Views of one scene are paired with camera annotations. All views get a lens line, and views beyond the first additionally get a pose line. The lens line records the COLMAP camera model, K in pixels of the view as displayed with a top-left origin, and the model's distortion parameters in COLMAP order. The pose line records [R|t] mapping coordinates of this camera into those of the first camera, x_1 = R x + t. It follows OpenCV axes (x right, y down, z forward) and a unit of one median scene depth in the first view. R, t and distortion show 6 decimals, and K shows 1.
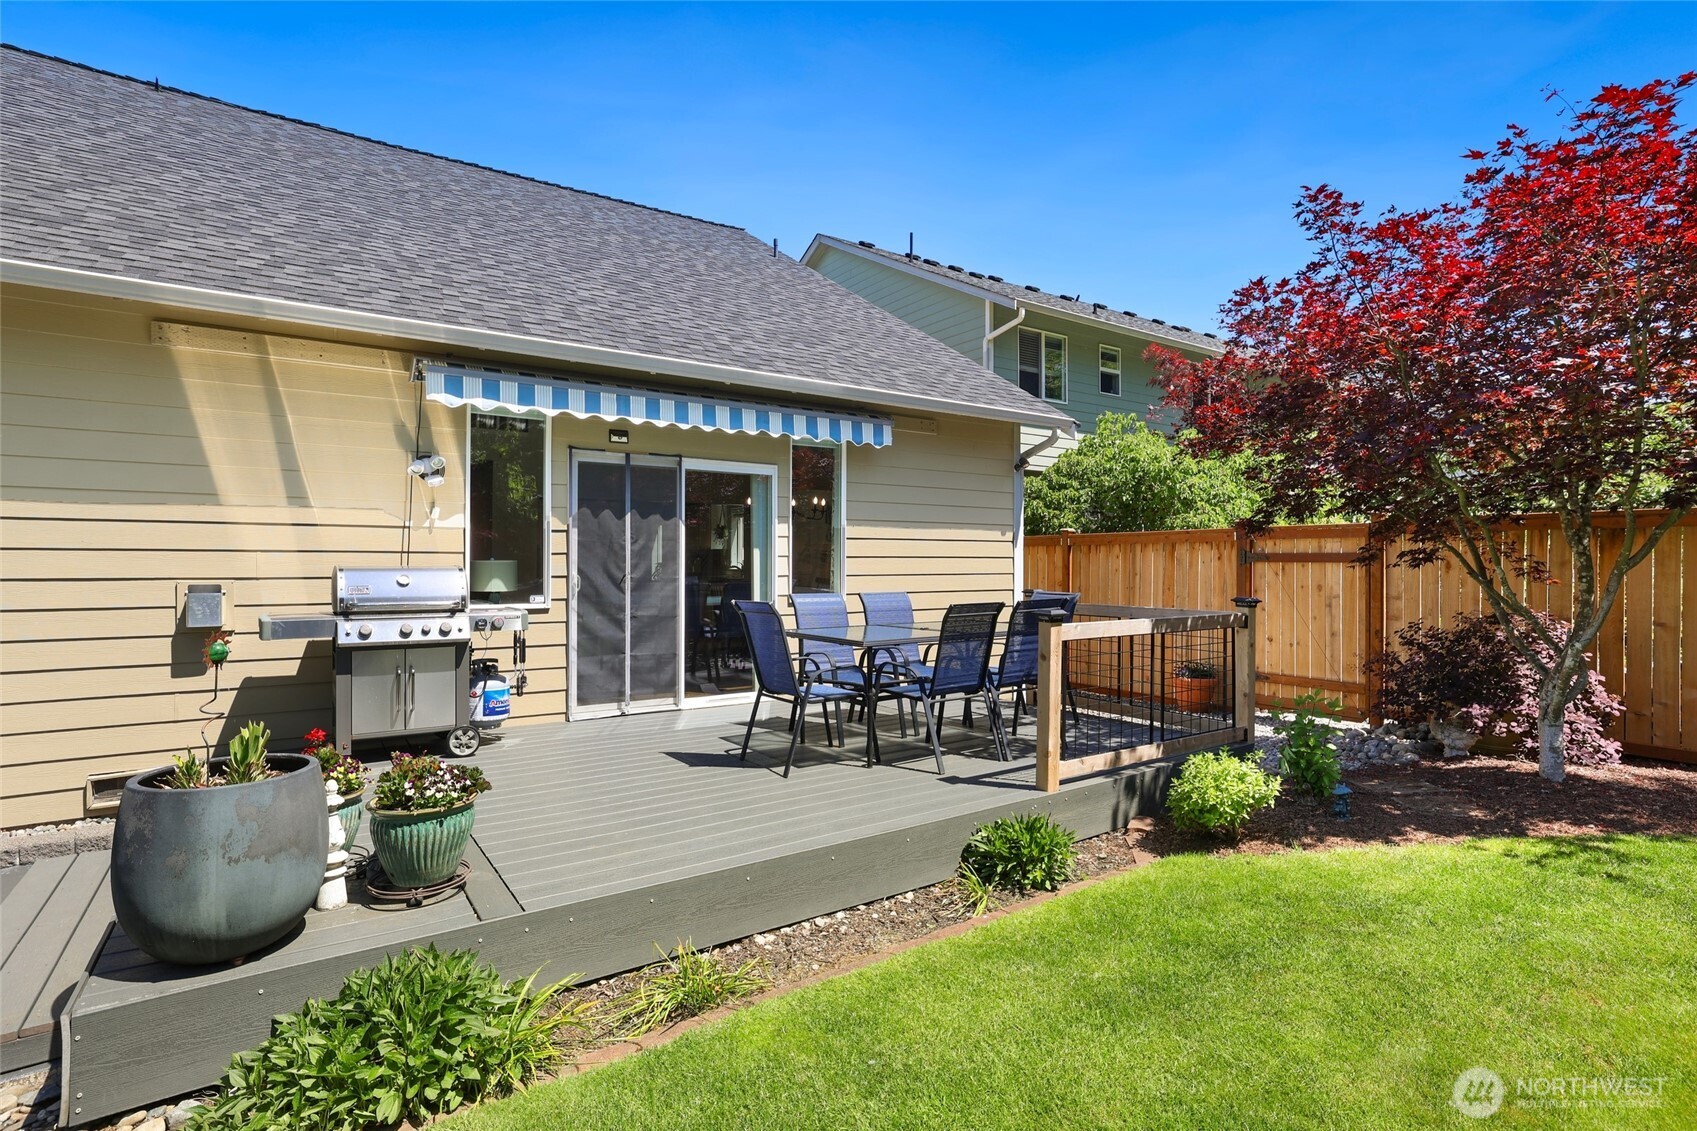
lens RADIAL K [[831.3, 0, 848.5], [0, 831.3, 565.5], [0, 0, 1]] dist [-0.021949, 0.000011]
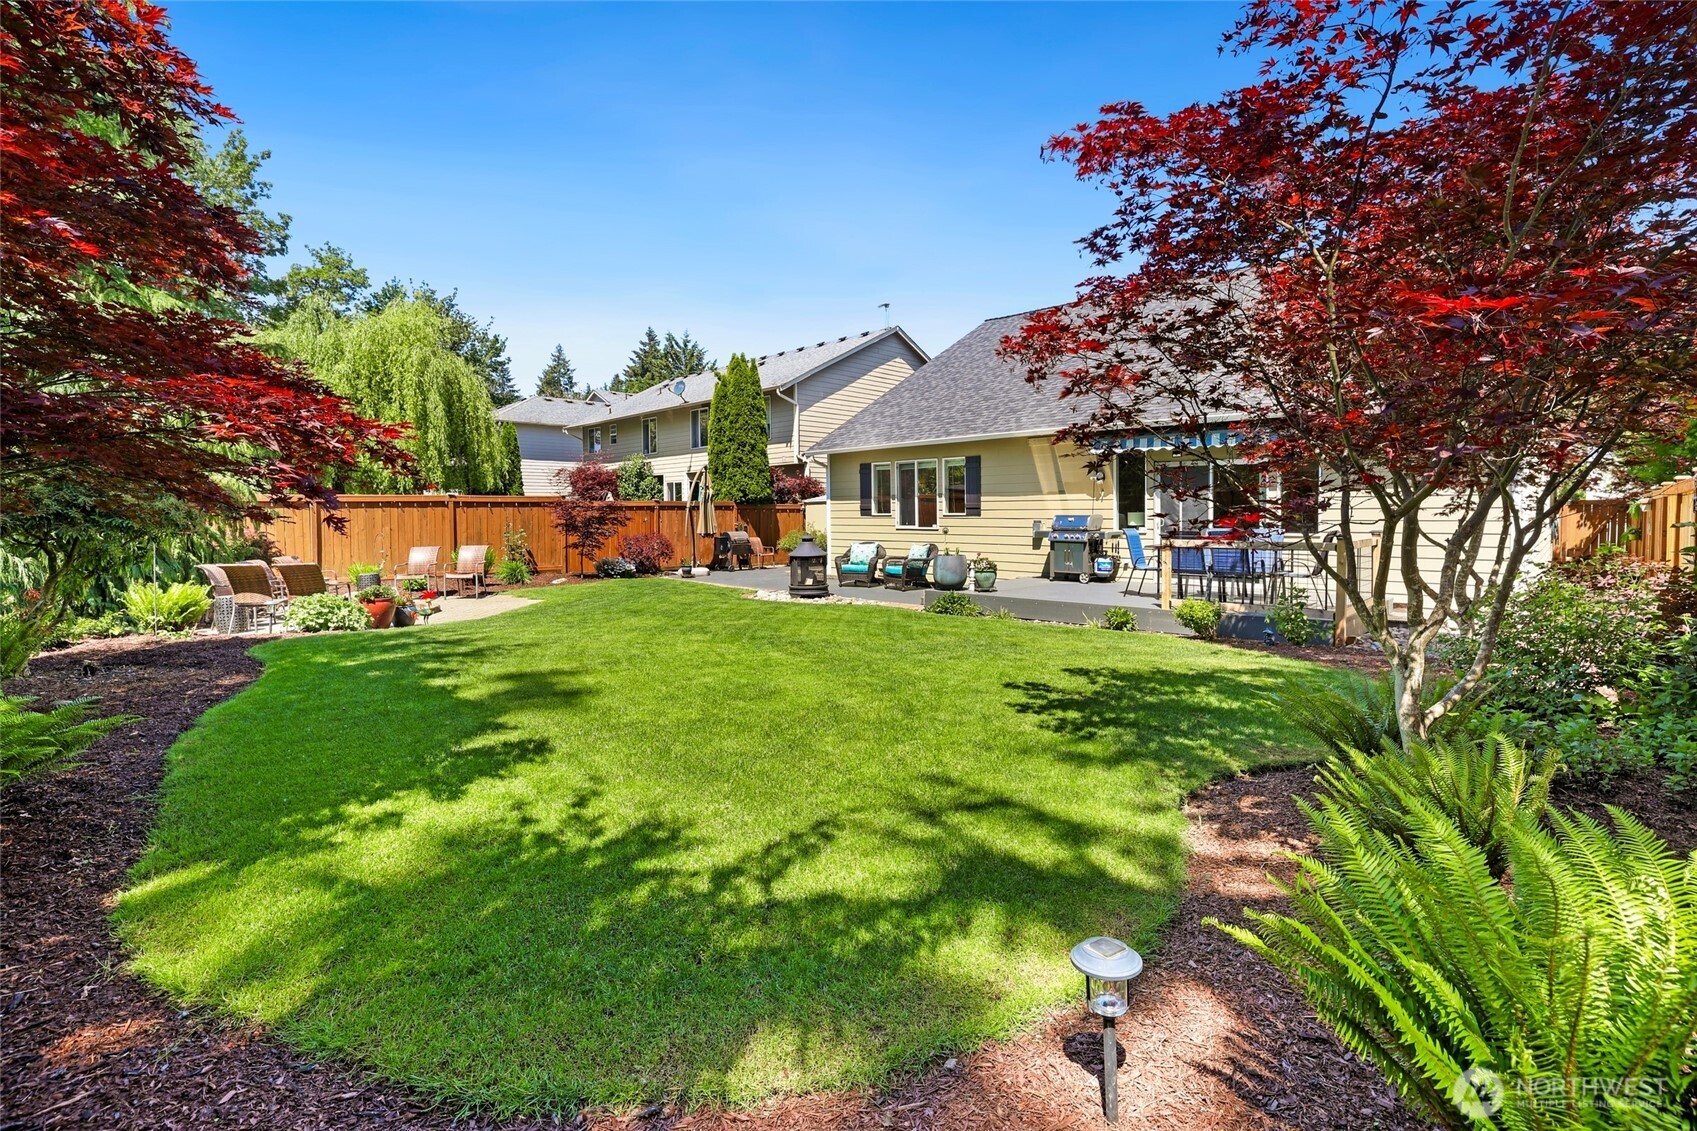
lens RADIAL K [[772.0, 0, 852.9], [0, 772.0, 539.5], [0, 0, 1]] dist [-0.002656, 0.000051]
pose [[0.192945, 0.030787, -0.980726, 1.578489], [0.001141, 0.999500, 0.031601, 0.001368], [0.981209, -0.007216, 0.192813, -0.212594]]
